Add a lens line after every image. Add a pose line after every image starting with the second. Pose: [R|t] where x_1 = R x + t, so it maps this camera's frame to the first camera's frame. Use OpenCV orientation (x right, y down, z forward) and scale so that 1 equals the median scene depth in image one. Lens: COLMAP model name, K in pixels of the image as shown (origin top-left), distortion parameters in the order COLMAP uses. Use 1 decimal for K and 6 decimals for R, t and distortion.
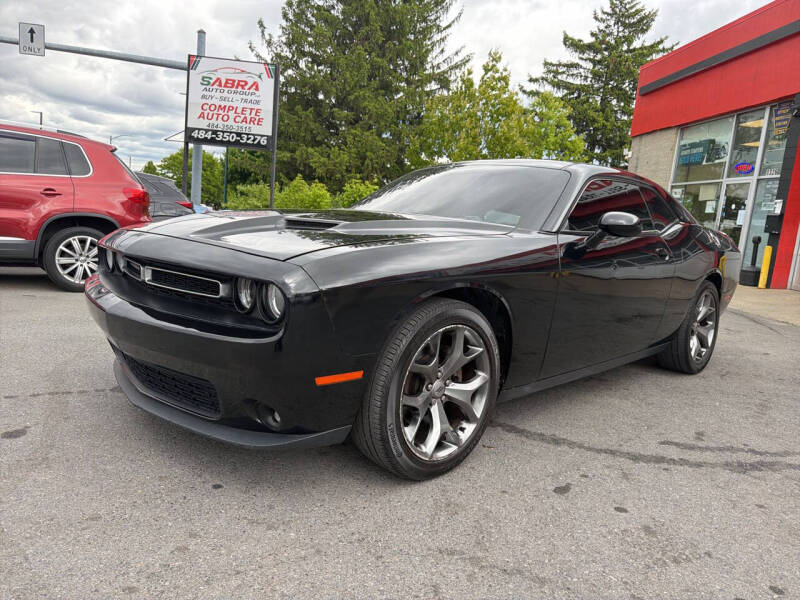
lens RADIAL K [[569.6, 0, 402.4], [0, 569.6, 295.2], [0, 0, 1]] dist [0.028979, -0.037068]
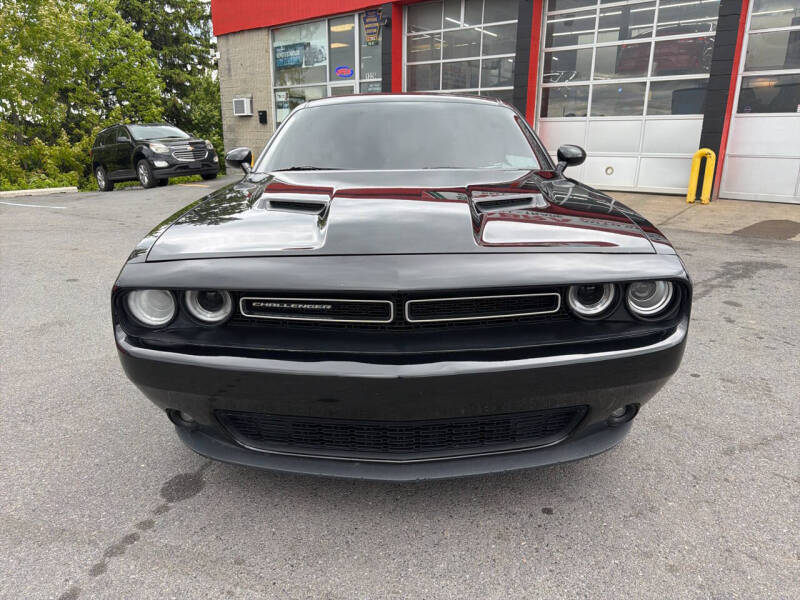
lens RADIAL K [[569.6, 0, 404.0], [0, 569.6, 300.7], [0, 0, 1]] dist [0.028979, -0.037068]
pose [[0.706739, -0.277034, 0.650978, -0.180476], [0.157475, 0.958660, 0.237009, -0.043740], [-0.689726, -0.064991, 0.721148, 0.095776]]
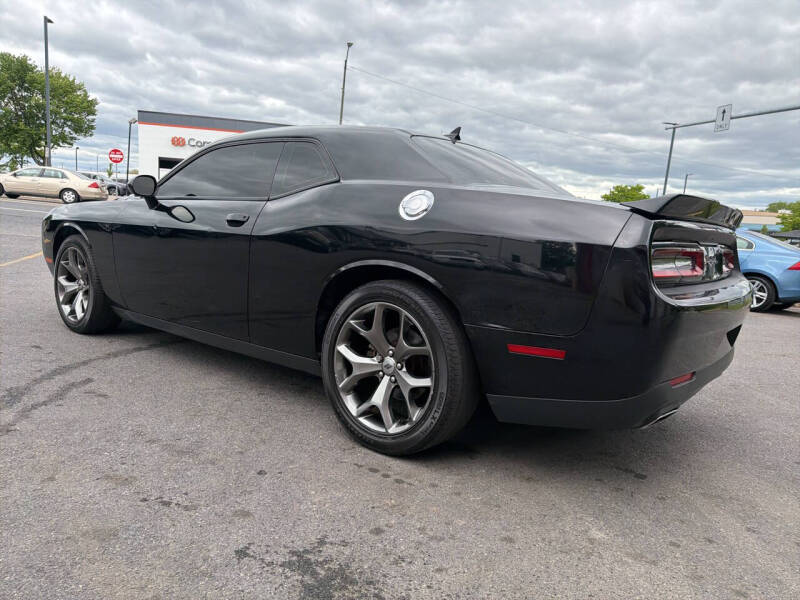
lens RADIAL K [[569.6, 0, 400.3], [0, 569.6, 311.6], [0, 0, 1]] dist [0.028979, -0.037068]
pose [[0.113849, 0.084387, -0.989908, 0.401139], [-0.194219, 0.979052, 0.061124, -0.012137], [0.974329, 0.185300, 0.127853, 0.357782]]
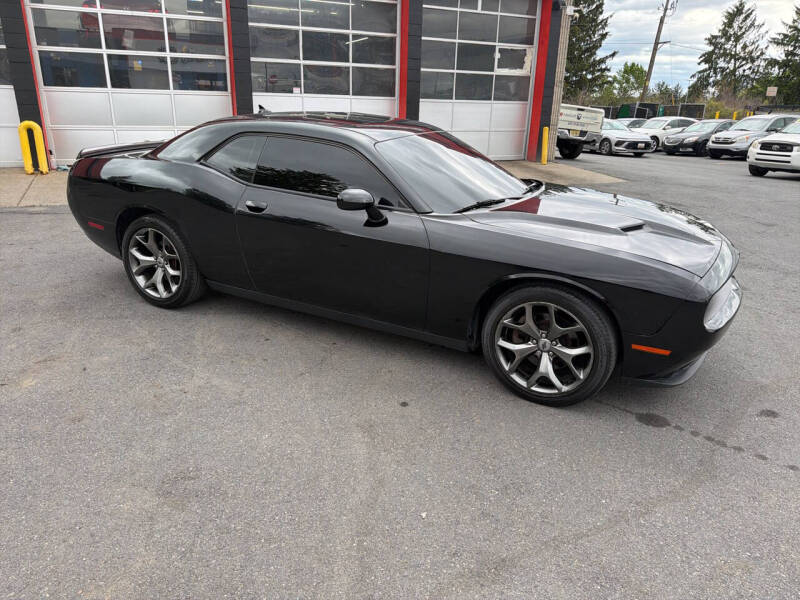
lens RADIAL K [[569.6, 0, 403.3], [0, 569.6, 297.6], [0, 0, 1]] dist [0.028979, -0.037068]
pose [[-0.328811, -0.412361, 0.849613, -0.300295], [0.071311, 0.886227, 0.457729, -0.144431], [-0.941700, 0.211093, -0.261995, 0.442974]]
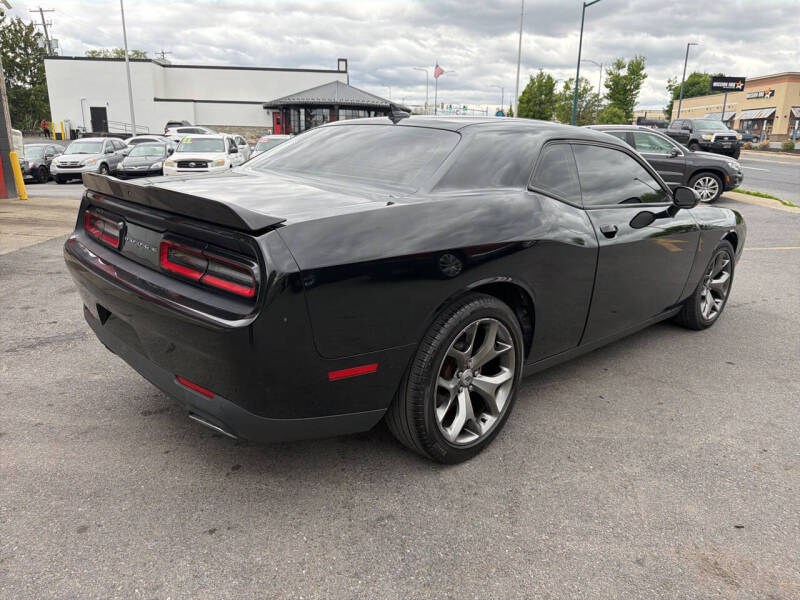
lens RADIAL K [[569.6, 0, 405.3], [0, 569.6, 297.9], [0, 0, 1]] dist [0.028979, -0.037068]
pose [[-0.992620, -0.116163, -0.034807, 0.124610], [-0.120566, 0.914556, 0.386071, -0.107385], [-0.013014, 0.387418, -0.921812, 0.675422]]
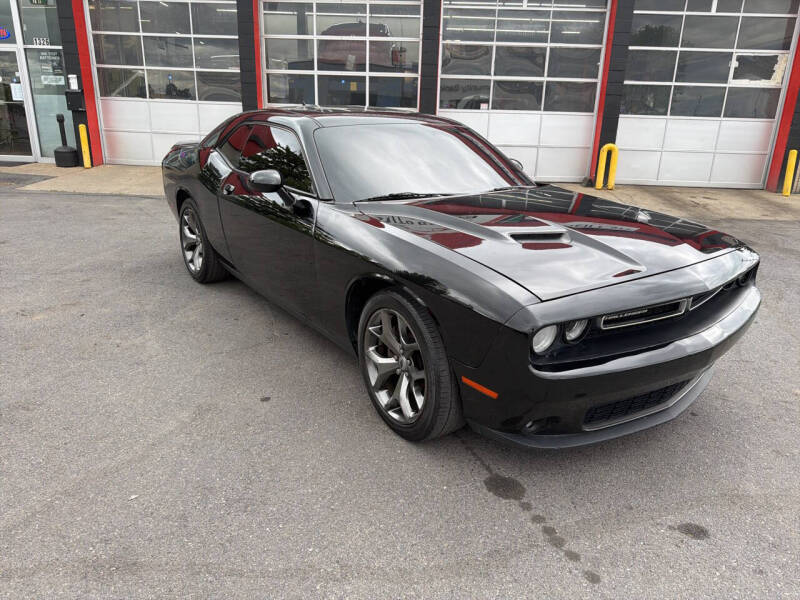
lens RADIAL K [[569.6, 0, 403.5], [0, 569.6, 303.8], [0, 0, 1]] dist [0.028979, -0.037068]
pose [[0.145591, -0.393501, 0.907722, -0.296793], [0.123454, 0.917553, 0.377962, -0.100822], [-0.981612, 0.057034, 0.182167, 0.263631]]
